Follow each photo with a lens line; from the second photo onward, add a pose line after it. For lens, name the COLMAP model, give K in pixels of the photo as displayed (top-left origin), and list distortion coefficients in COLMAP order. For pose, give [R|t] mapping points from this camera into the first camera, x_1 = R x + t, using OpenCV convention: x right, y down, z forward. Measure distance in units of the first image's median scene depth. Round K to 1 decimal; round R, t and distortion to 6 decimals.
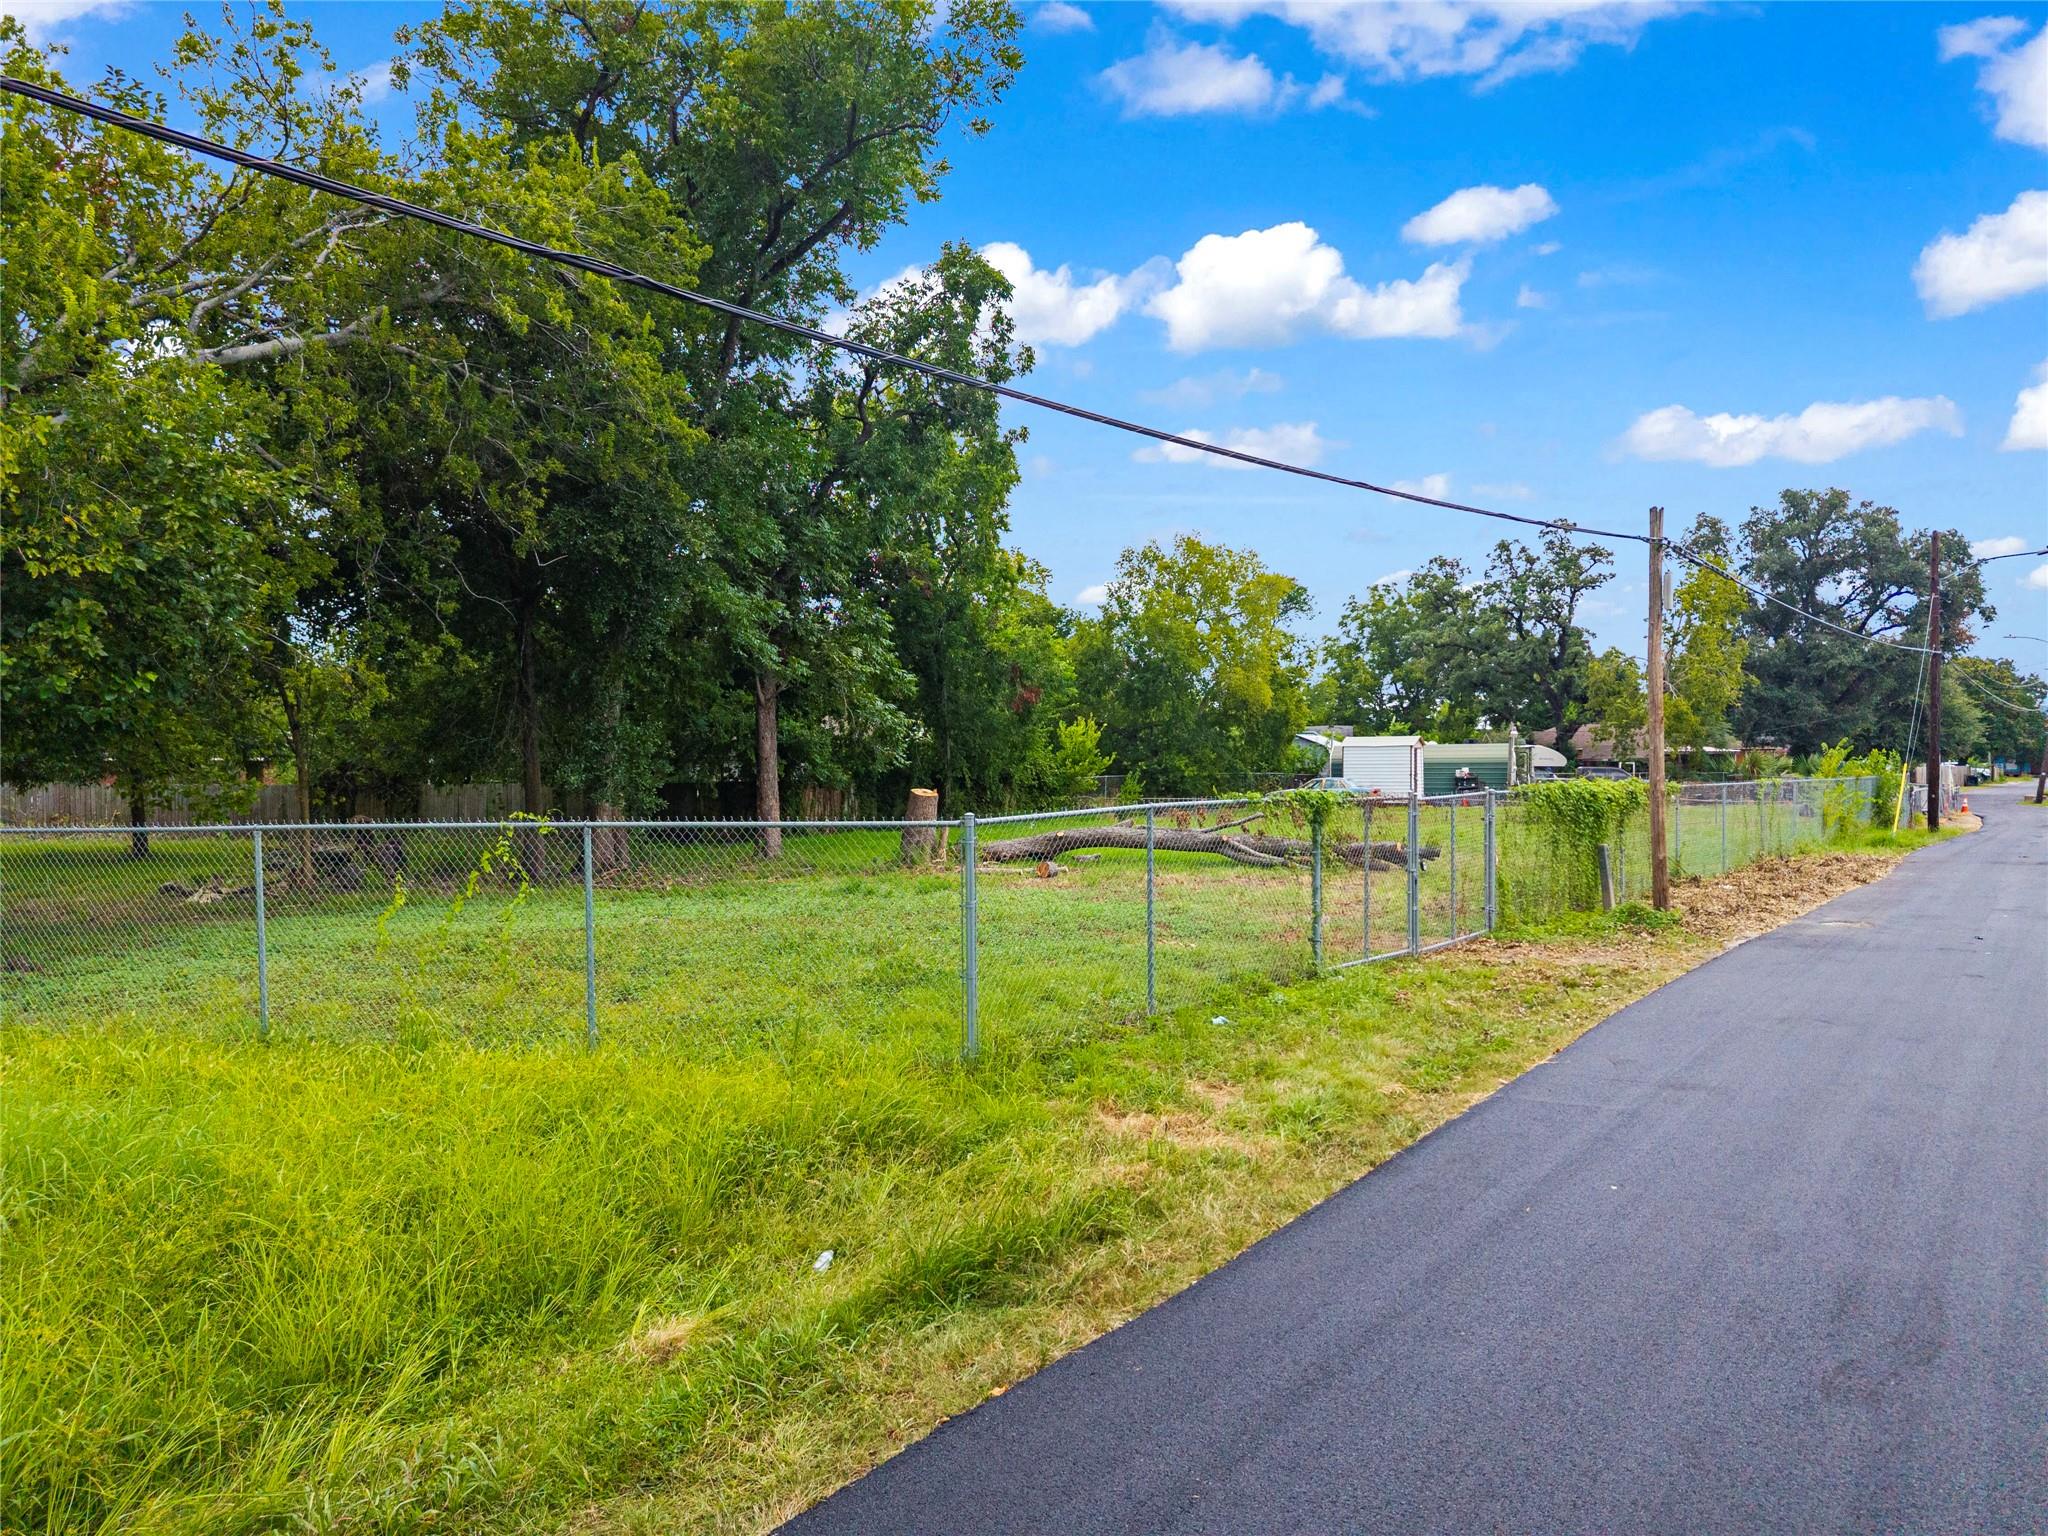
lens RADIAL K [[1402.1, 0, 1024.0], [0, 1402.1, 768.0], [0, 0, 1]] dist [0.105538, -0.066654]
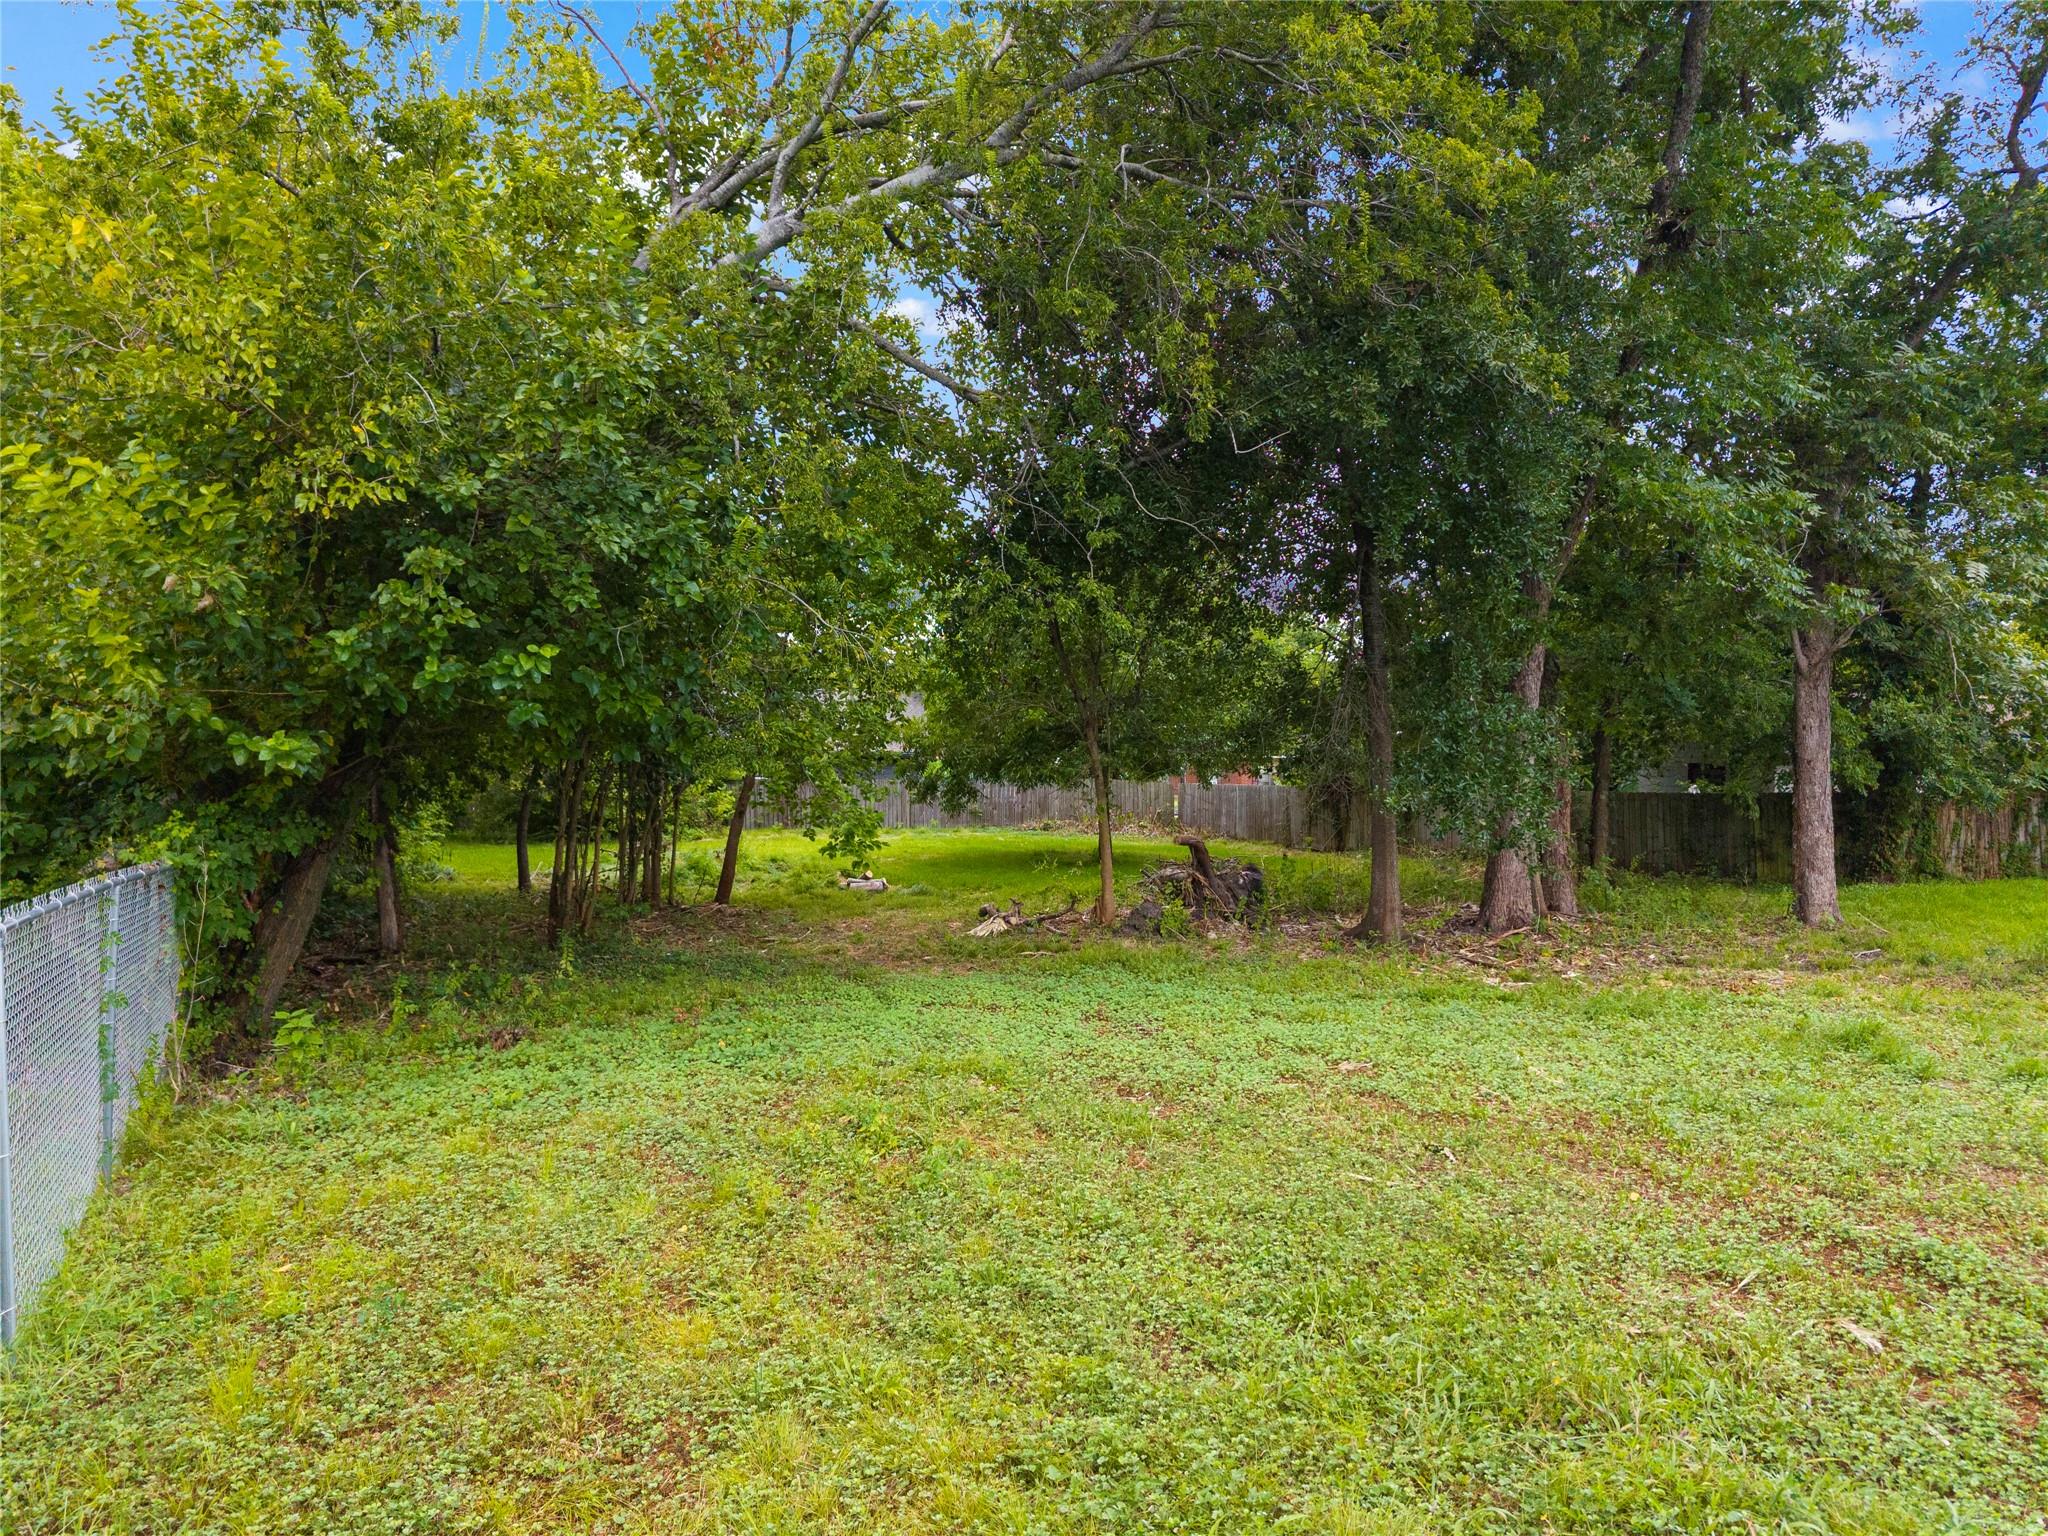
lens RADIAL K [[1405.7, 0, 1024.0], [0, 1405.7, 768.0], [0, 0, 1]] dist [0.066384, -0.035997]
pose [[0.709676, 0.006253, -0.704500, 0.007332], [-0.003656, 0.999980, 0.005192, -0.003293], [0.704518, -0.001109, 0.709685, 0.178494]]
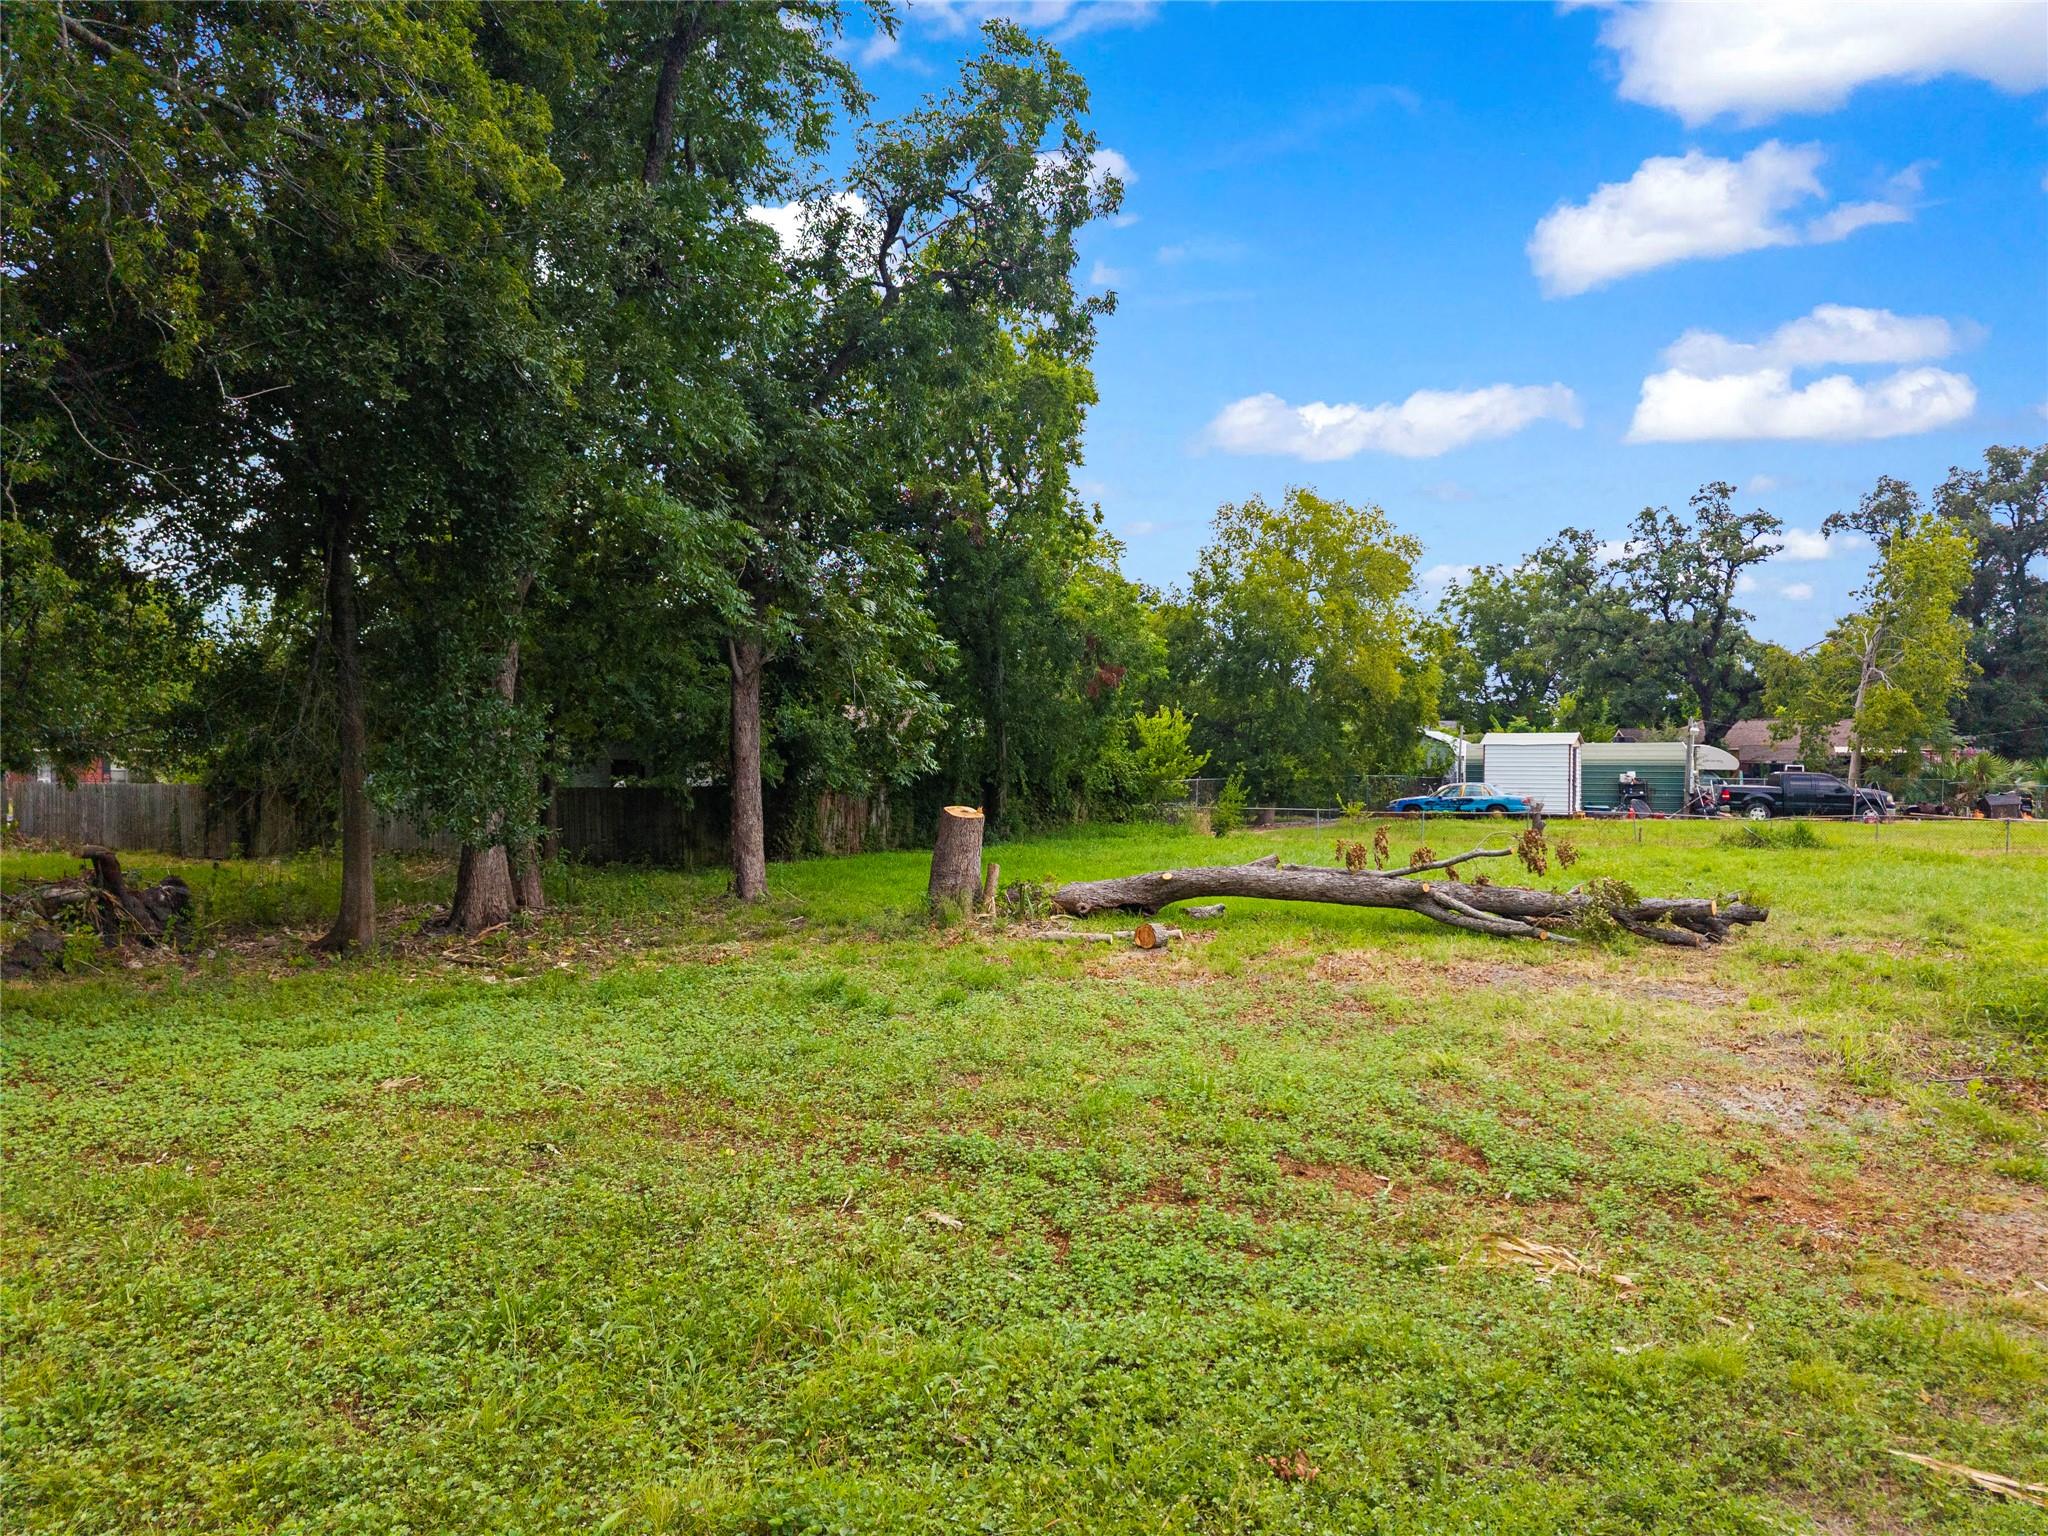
lens RADIAL K [[1402.1, 0, 1024.0], [0, 1402.1, 768.0], [0, 0, 1]] dist [0.105538, -0.066654]
pose [[0.999033, 0.007257, -0.043371, -0.006883], [-0.007091, 0.999967, 0.003987, -0.003292], [0.043399, -0.003675, 0.999051, 0.169549]]
